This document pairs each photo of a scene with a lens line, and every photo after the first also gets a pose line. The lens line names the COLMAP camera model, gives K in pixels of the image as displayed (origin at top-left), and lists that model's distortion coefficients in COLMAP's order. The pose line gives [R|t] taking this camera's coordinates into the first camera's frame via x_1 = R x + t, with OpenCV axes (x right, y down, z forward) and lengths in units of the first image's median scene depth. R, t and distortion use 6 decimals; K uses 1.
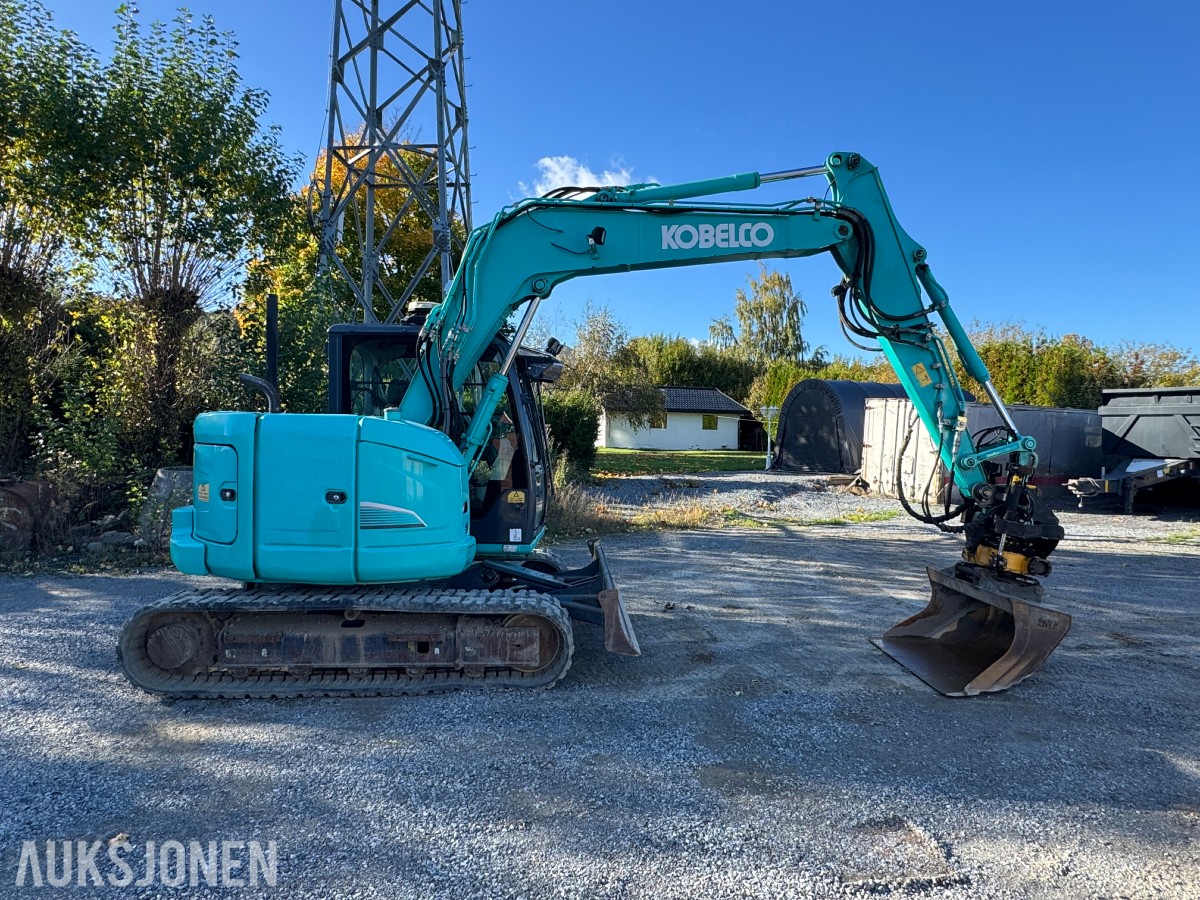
lens RADIAL K [[754.3, 0, 607.7], [0, 754.3, 448.2], [0, 0, 1]] dist [-0.006992, 0.004525]
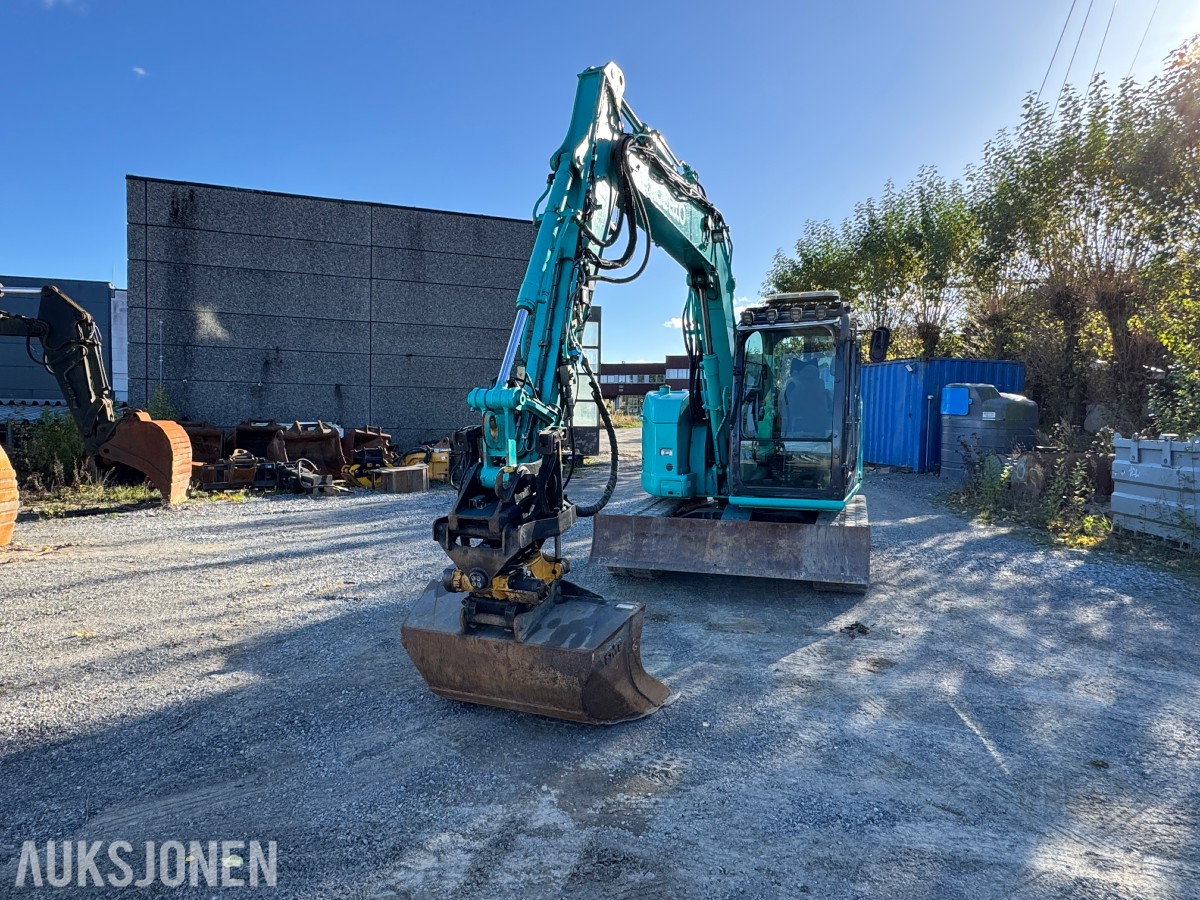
lens RADIAL K [[754.3, 0, 594.9], [0, 754.3, 448.5], [0, 0, 1]] dist [-0.006992, 0.004525]
pose [[-0.379027, 0.037935, -0.924608, 1.120015], [-0.028761, 0.998194, 0.052744, -0.000919], [0.924939, 0.046584, -0.377251, 1.325503]]
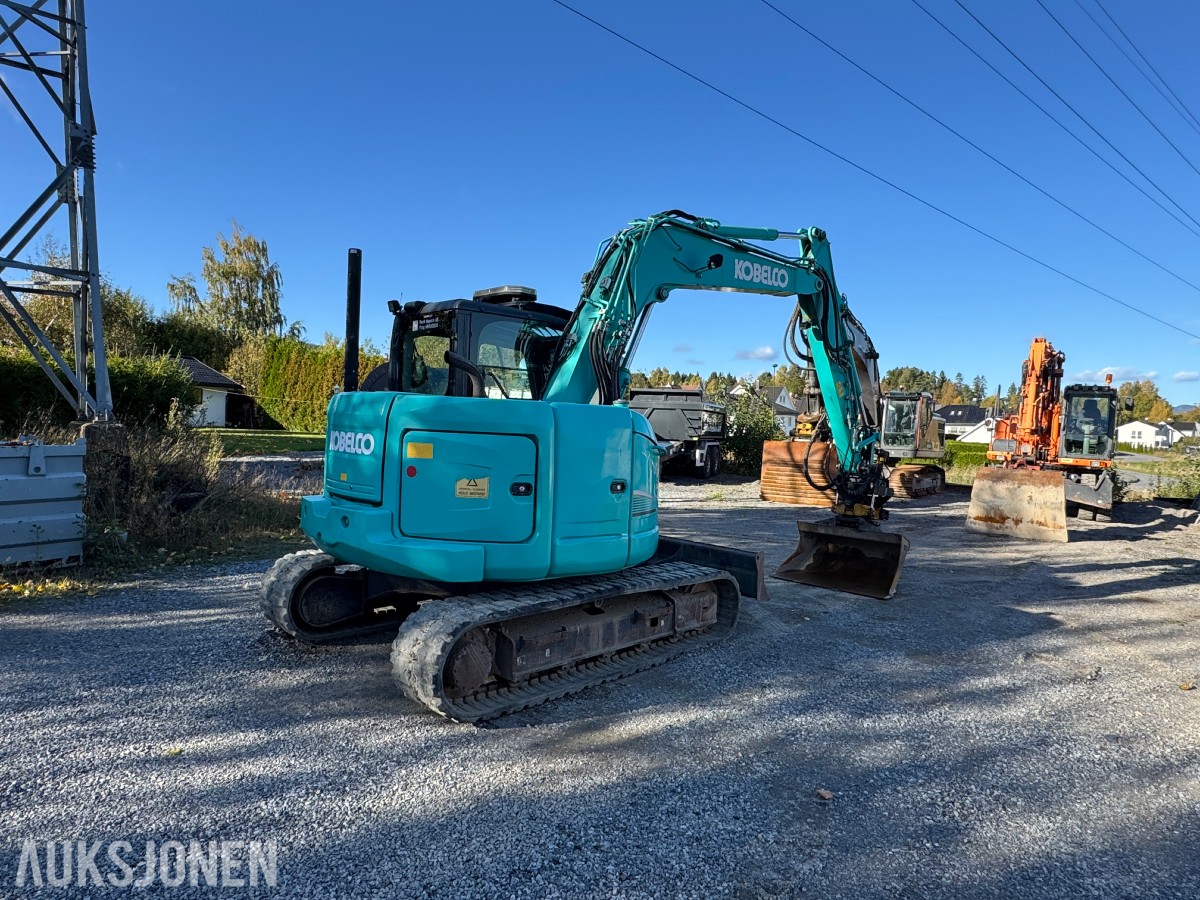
lens RADIAL K [[754.3, 0, 594.9], [0, 754.3, 446.8], [0, 0, 1]] dist [-0.006992, 0.004525]
pose [[0.740527, -0.003005, 0.672020, -0.915647], [-0.015698, 0.999640, 0.021768, -0.009788], [-0.671843, -0.026669, 0.740213, 0.225726]]
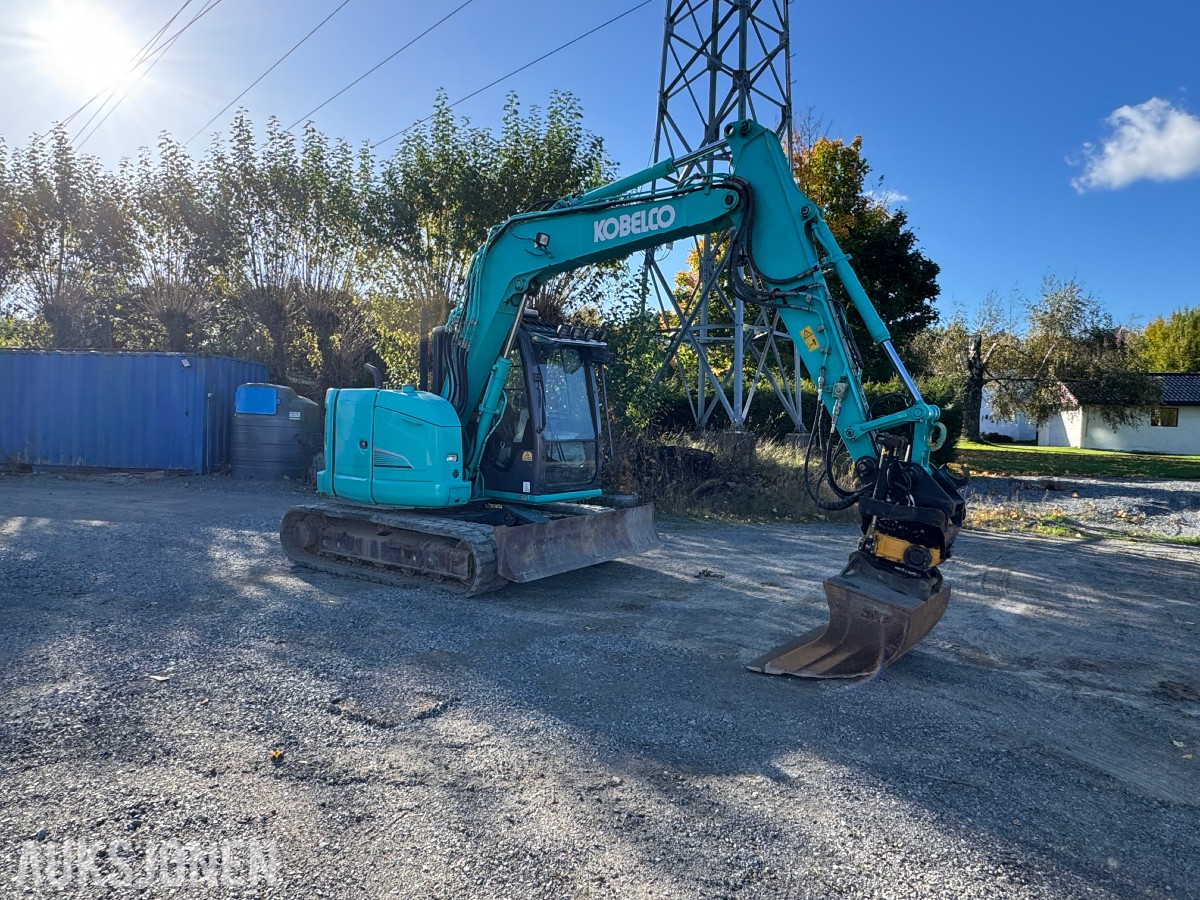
lens RADIAL K [[754.3, 0, 599.8], [0, 754.3, 445.1], [0, 0, 1]] dist [-0.006992, 0.004525]
pose [[0.787958, 0.029740, -0.615011, 0.781815], [-0.030603, 0.999490, 0.009124, 0.033466], [0.614969, 0.011632, 0.788466, 0.100487]]
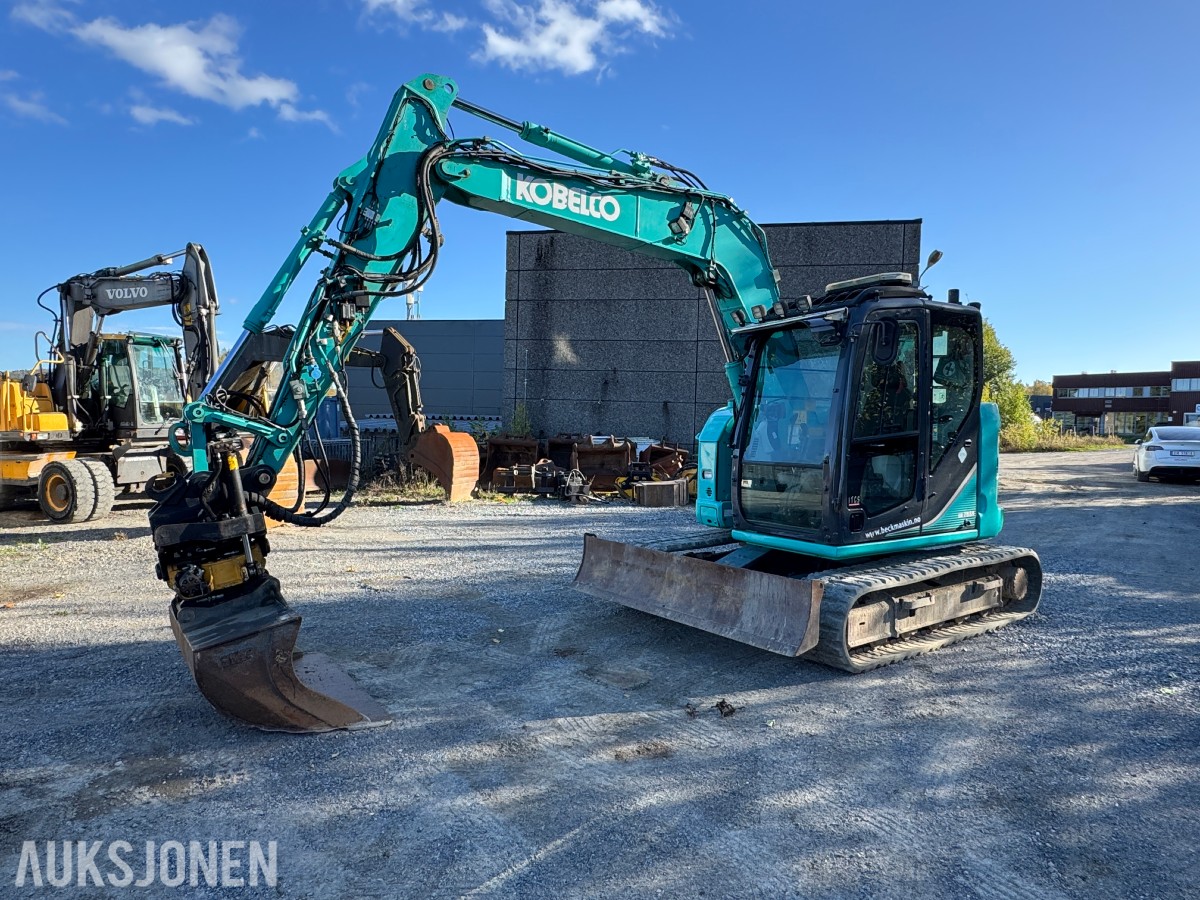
lens RADIAL K [[754.3, 0, 599.1], [0, 754.3, 448.5], [0, 0, 1]] dist [-0.006992, 0.004525]
pose [[-0.830850, -0.000066, -0.556496, 0.626369], [-0.032754, 0.998272, 0.048783, -0.020314], [0.555531, 0.058758, -0.829417, 1.823284]]
